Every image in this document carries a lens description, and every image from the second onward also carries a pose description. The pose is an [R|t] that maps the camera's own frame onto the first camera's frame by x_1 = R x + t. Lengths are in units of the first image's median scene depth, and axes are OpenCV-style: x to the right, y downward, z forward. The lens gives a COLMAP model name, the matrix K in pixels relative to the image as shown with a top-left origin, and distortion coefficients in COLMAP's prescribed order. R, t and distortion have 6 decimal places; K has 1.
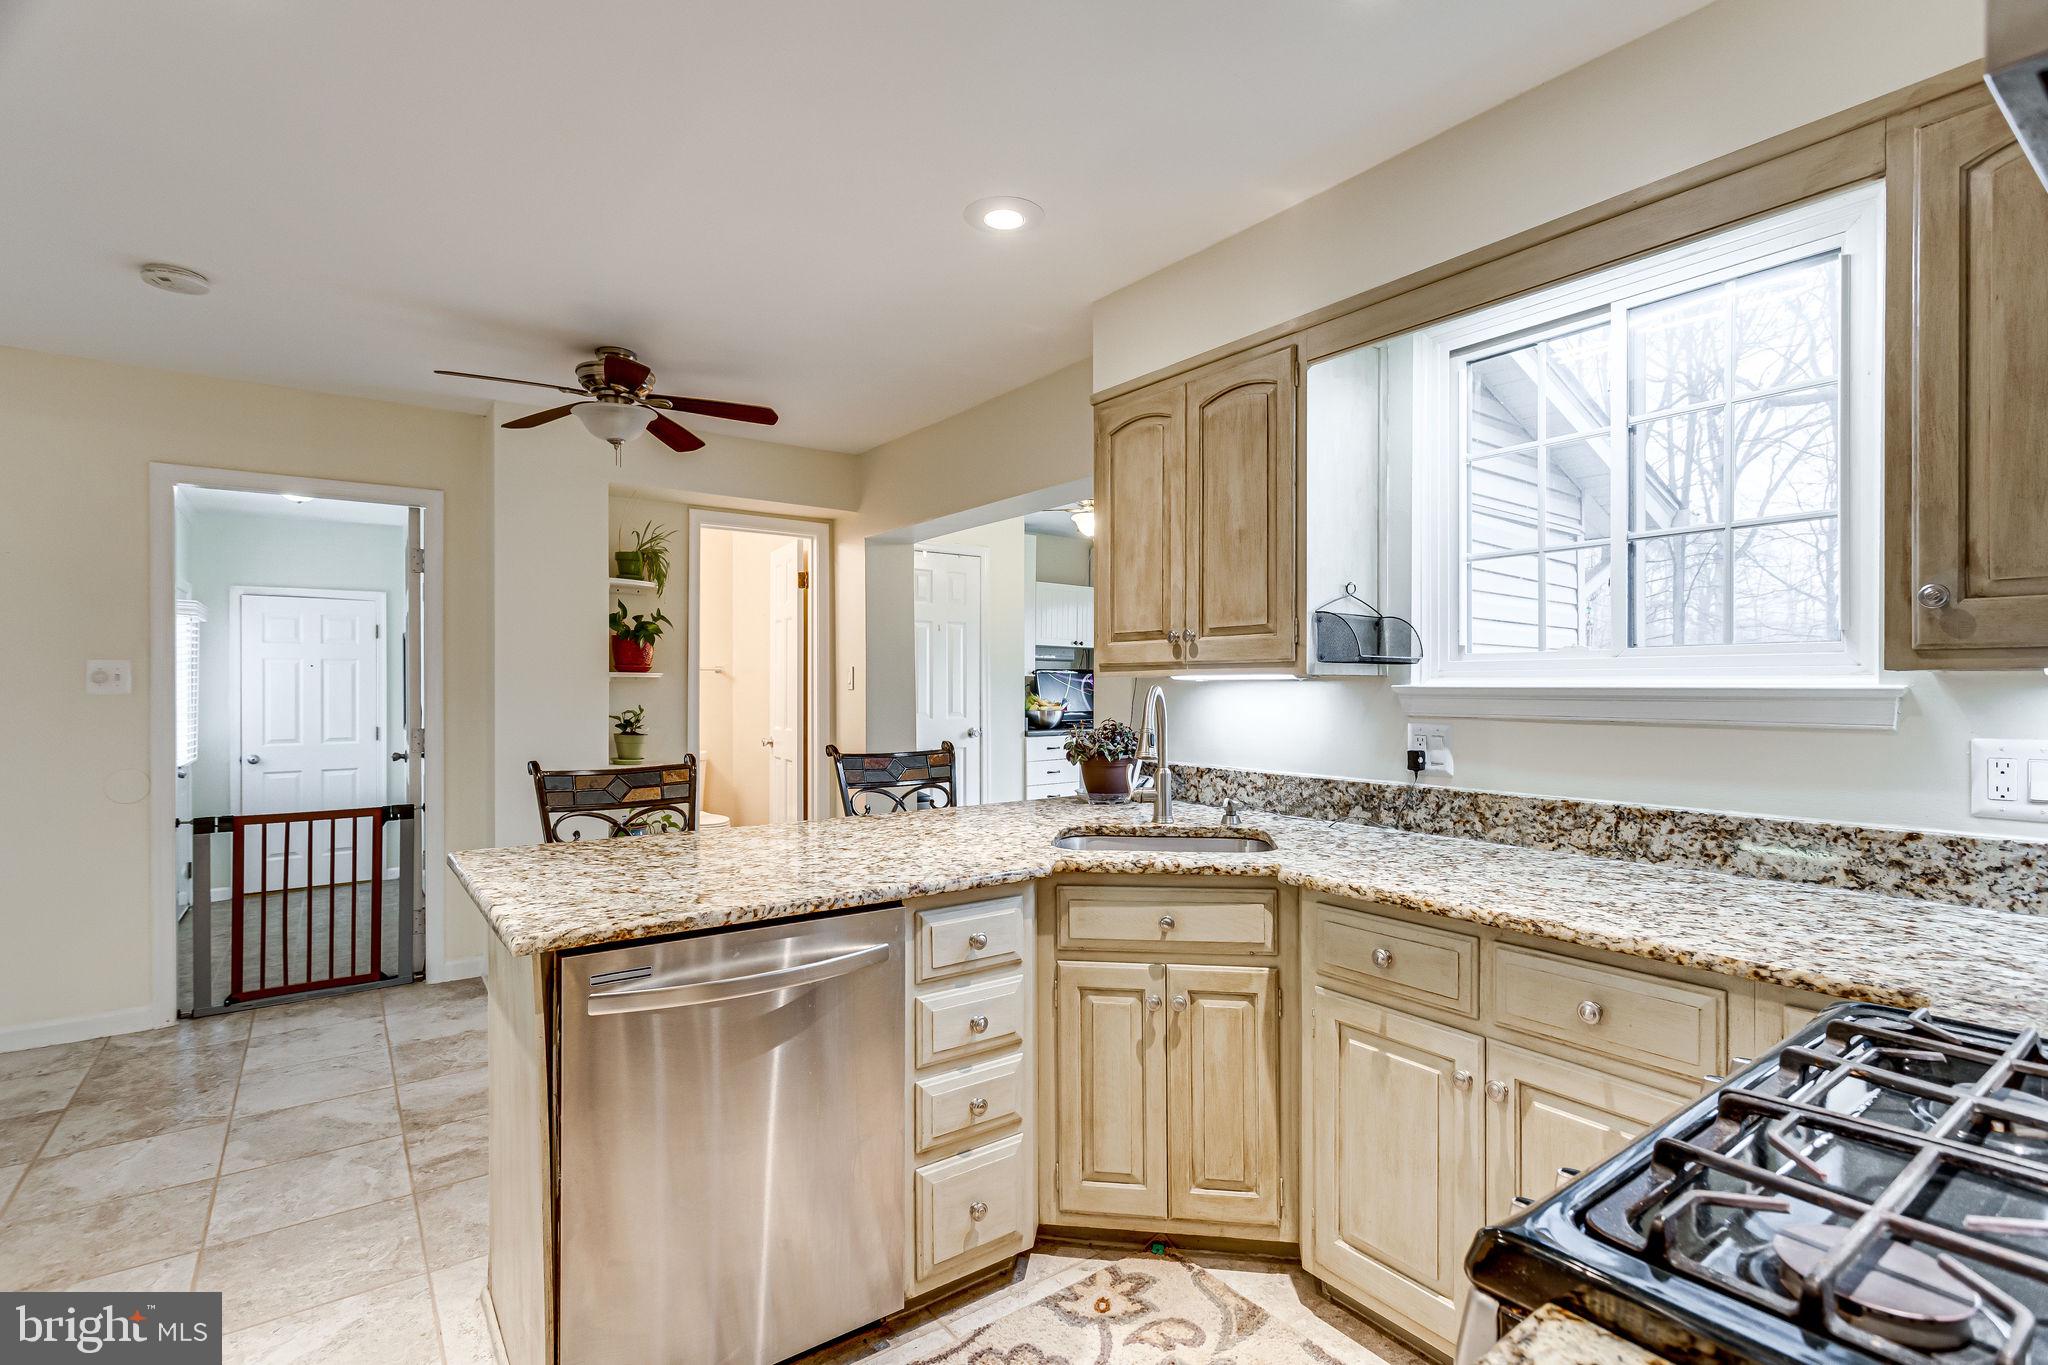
lens RADIAL K [[978.4, 0, 1034.1], [0, 978.4, 689.0], [0, 0, 1]] dist [-0.006058, 0.002796]
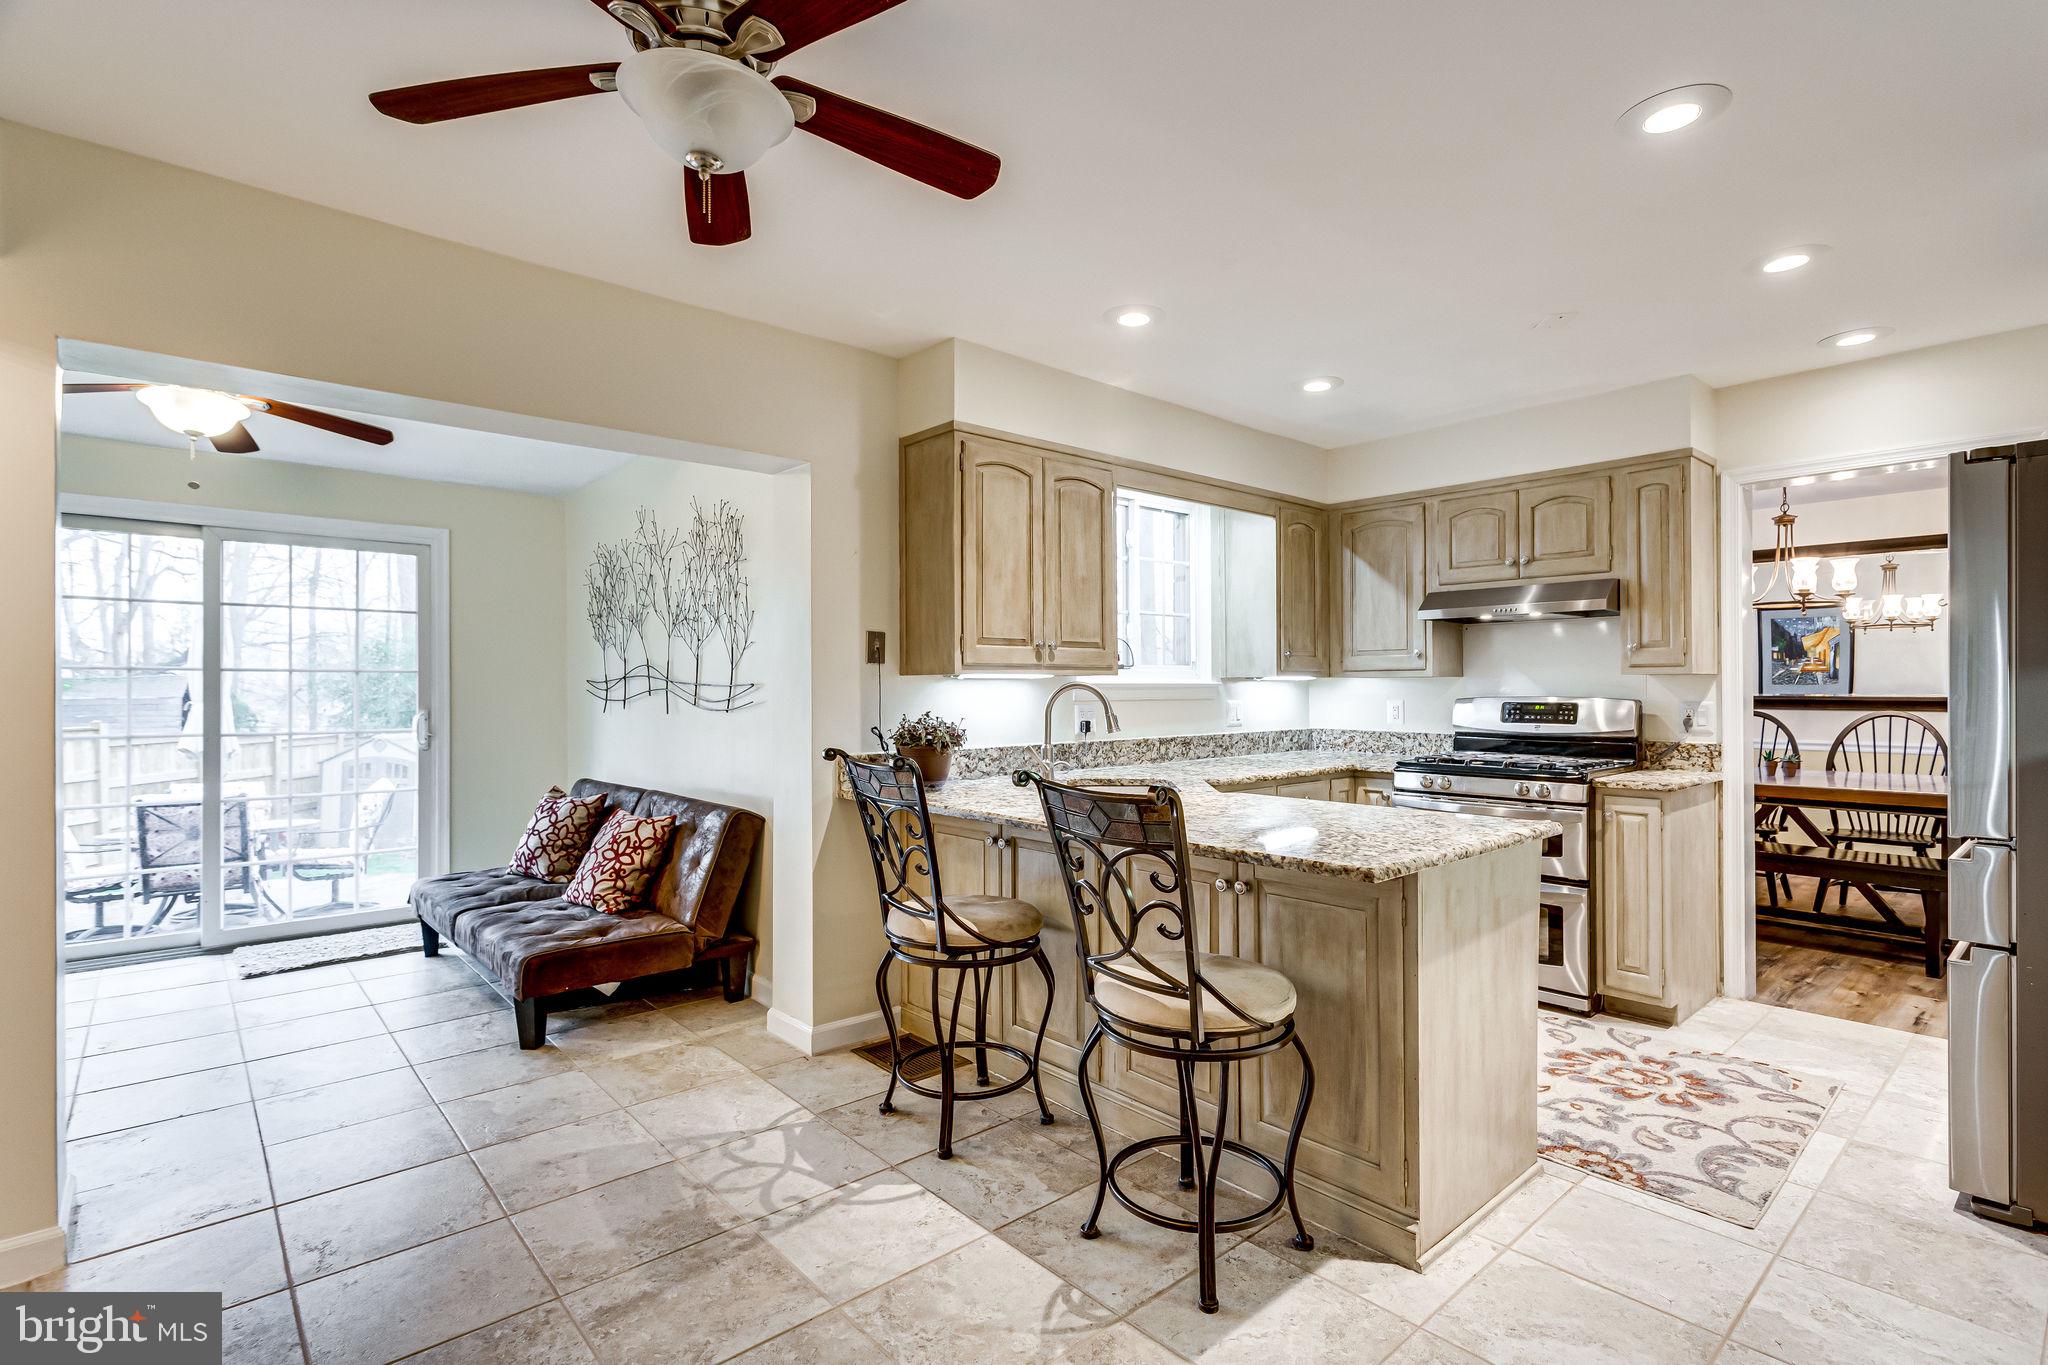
lens RADIAL K [[978.4, 0, 1040.2], [0, 978.4, 690.7], [0, 0, 1]] dist [-0.006058, 0.002796]
pose [[-0.105440, -0.004021, 0.994417, -1.199518], [0.008384, 0.999953, 0.004933, 0.001568], [-0.994390, 0.008857, -0.105402, 1.166525]]
